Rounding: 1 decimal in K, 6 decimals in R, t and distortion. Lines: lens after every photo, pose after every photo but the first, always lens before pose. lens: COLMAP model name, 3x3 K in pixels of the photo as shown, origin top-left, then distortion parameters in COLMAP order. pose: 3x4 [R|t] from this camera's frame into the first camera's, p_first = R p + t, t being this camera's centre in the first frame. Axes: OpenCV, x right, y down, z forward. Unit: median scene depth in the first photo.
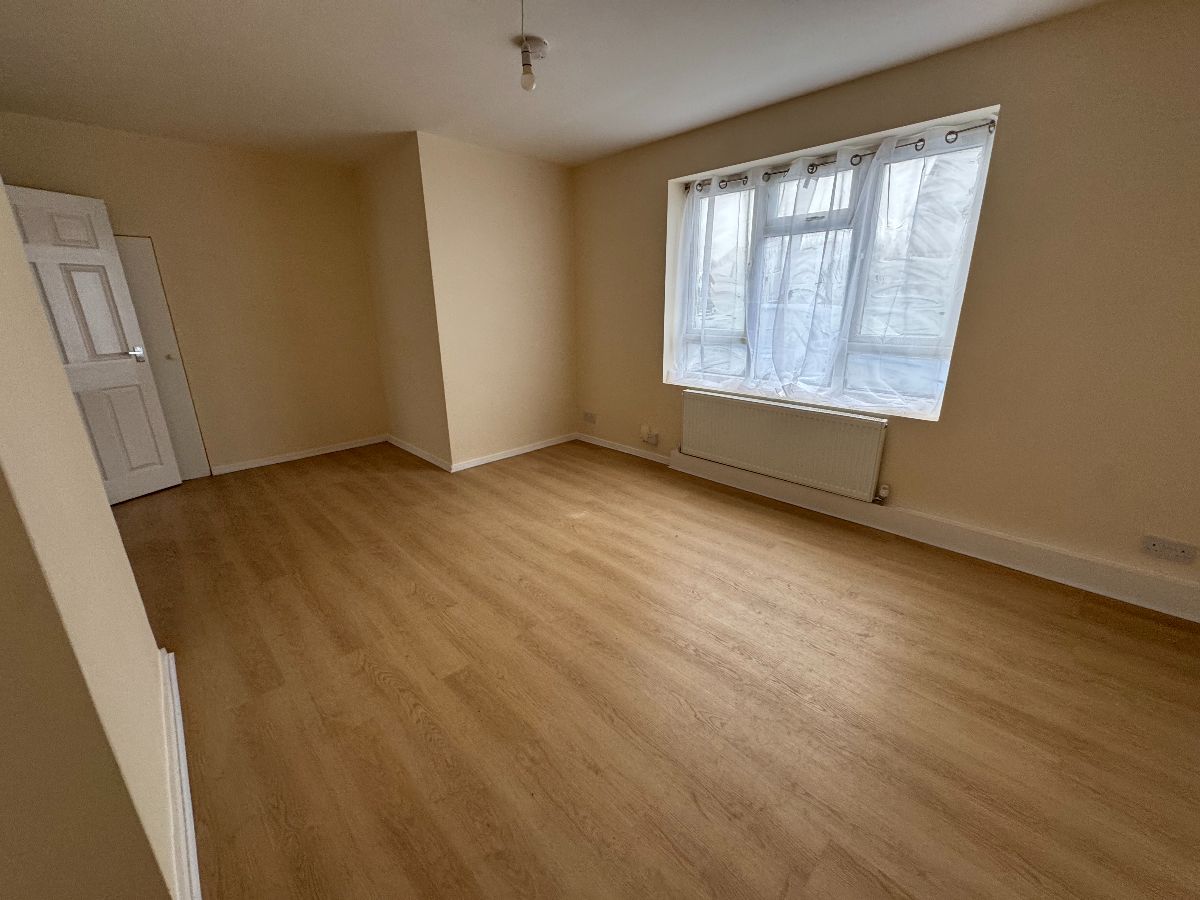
lens RADIAL K [[478.3, 0, 600.0], [0, 478.3, 450.0], [0, 0, 1]] dist [-0.001828, 0.000445]
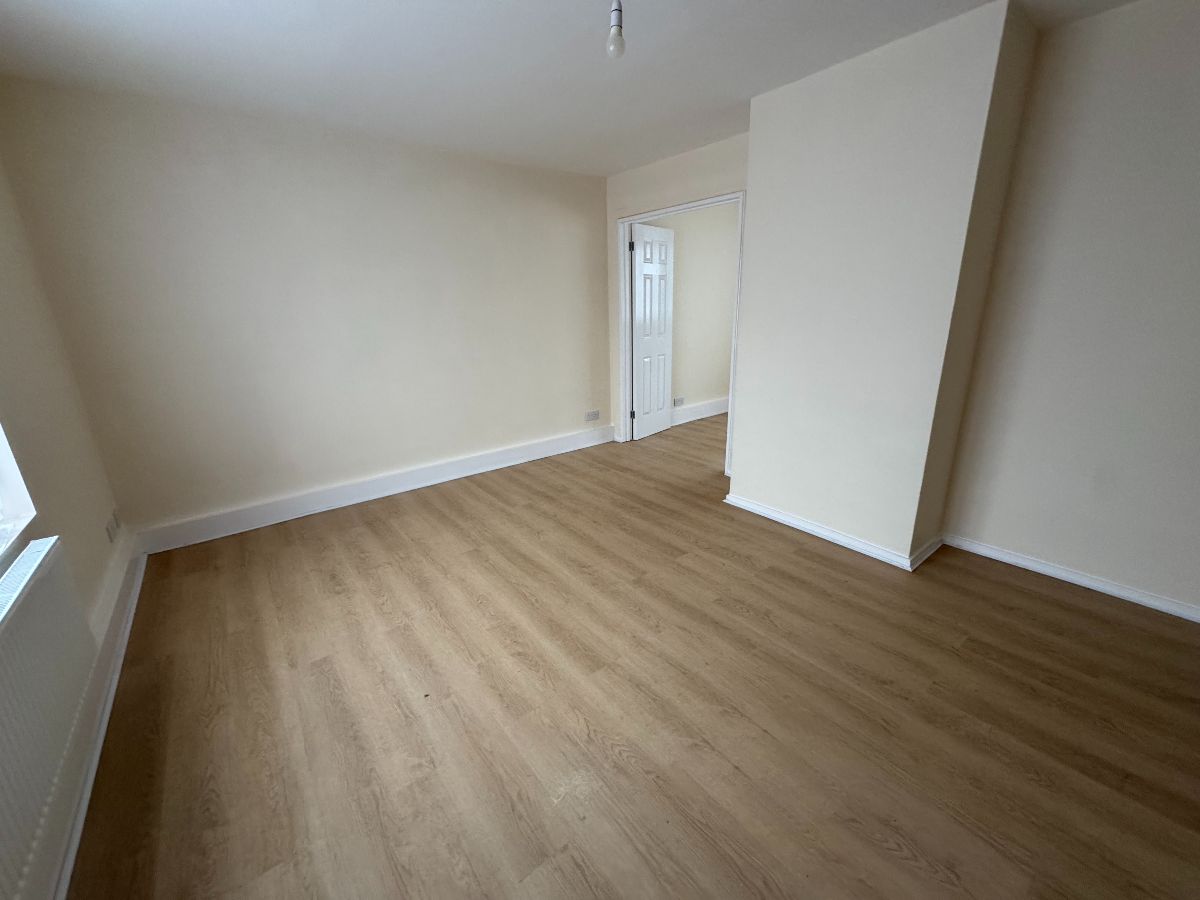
lens RADIAL K [[478.3, 0, 600.0], [0, 478.3, 450.0], [0, 0, 1]] dist [-0.001828, 0.000445]
pose [[-0.994505, 0.004114, 0.104612, -0.137898], [0.062904, 0.822231, 0.565668, -0.444361], [-0.083688, 0.569140, -0.817971, 1.377449]]
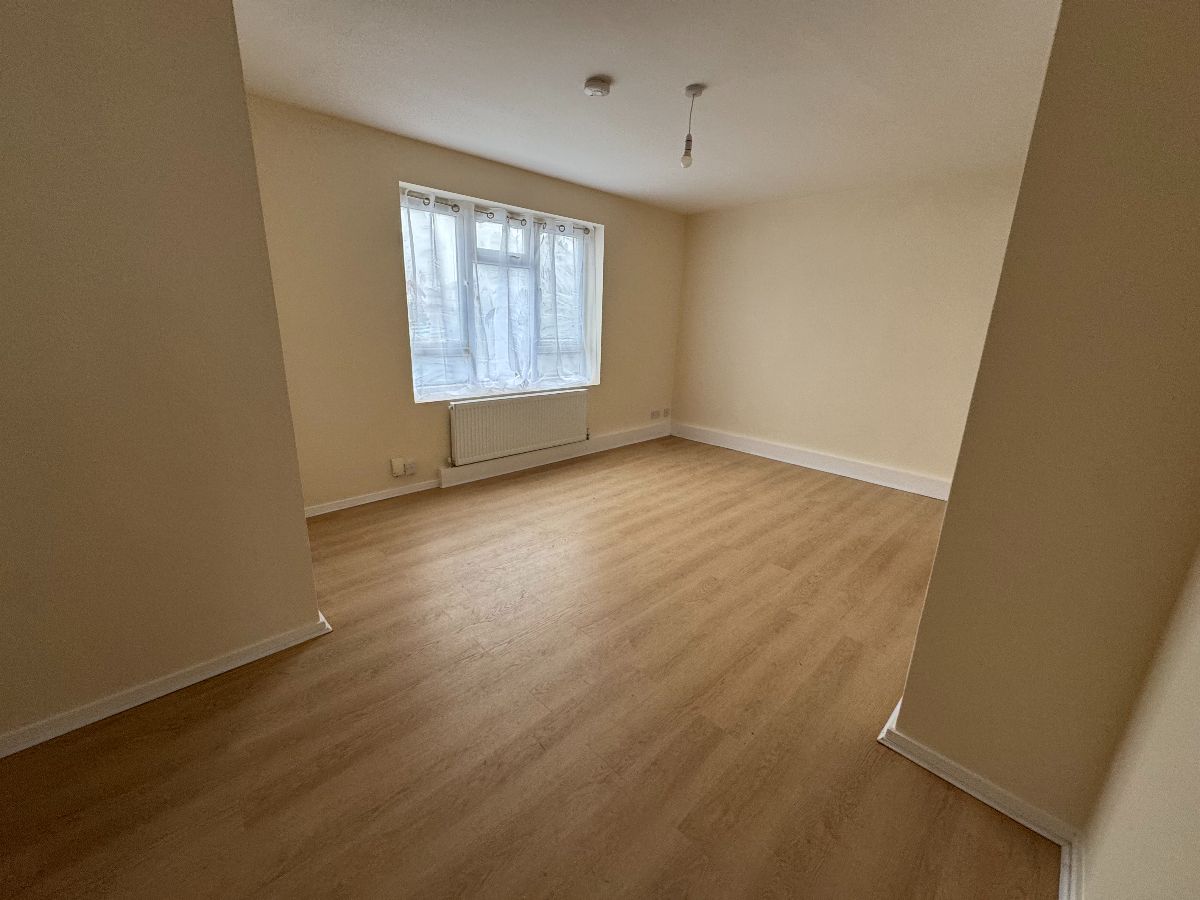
lens RADIAL K [[478.3, 0, 600.0], [0, 478.3, 450.0], [0, 0, 1]] dist [-0.001828, 0.000445]
pose [[-0.003550, -0.258133, 0.966103, -1.116385], [0.270078, 0.929959, 0.249468, -0.275155], [-0.962832, 0.261809, 0.066415, 0.909858]]
